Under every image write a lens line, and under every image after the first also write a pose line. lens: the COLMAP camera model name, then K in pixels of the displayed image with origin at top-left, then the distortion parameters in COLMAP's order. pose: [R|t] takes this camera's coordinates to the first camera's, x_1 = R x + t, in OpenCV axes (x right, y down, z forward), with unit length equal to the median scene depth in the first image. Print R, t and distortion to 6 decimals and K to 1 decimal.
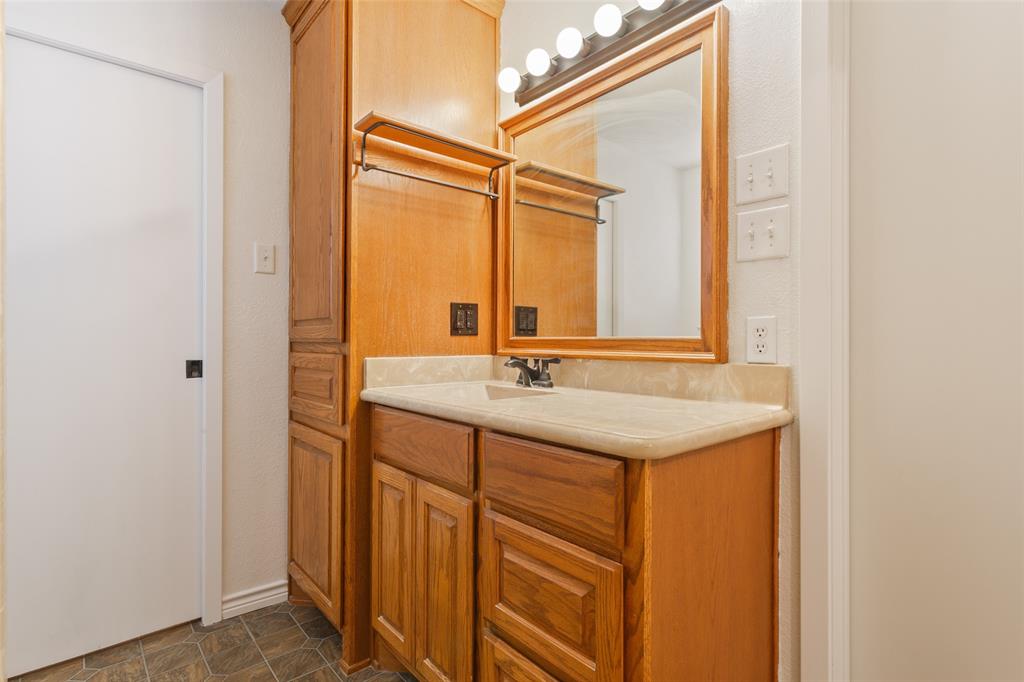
lens RADIAL K [[494.1, 0, 511.5], [0, 494.1, 341.5], [0, 0, 1]] dist [0.006273, -0.000784]
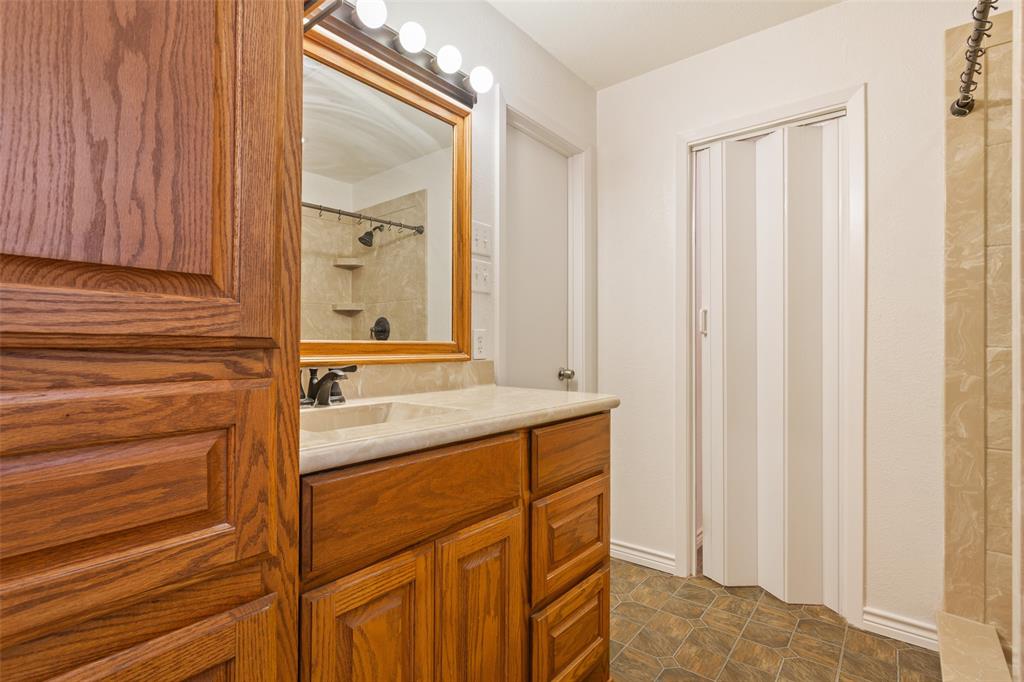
lens RADIAL K [[494.1, 0, 509.1], [0, 494.1, 343.3], [0, 0, 1]] dist [0.006273, -0.000784]
pose [[-0.175609, 0.003142, 0.984455, -0.933584], [-0.000028, 0.999995, -0.003196, -0.001285], [-0.984460, -0.000588, -0.175608, 1.060922]]
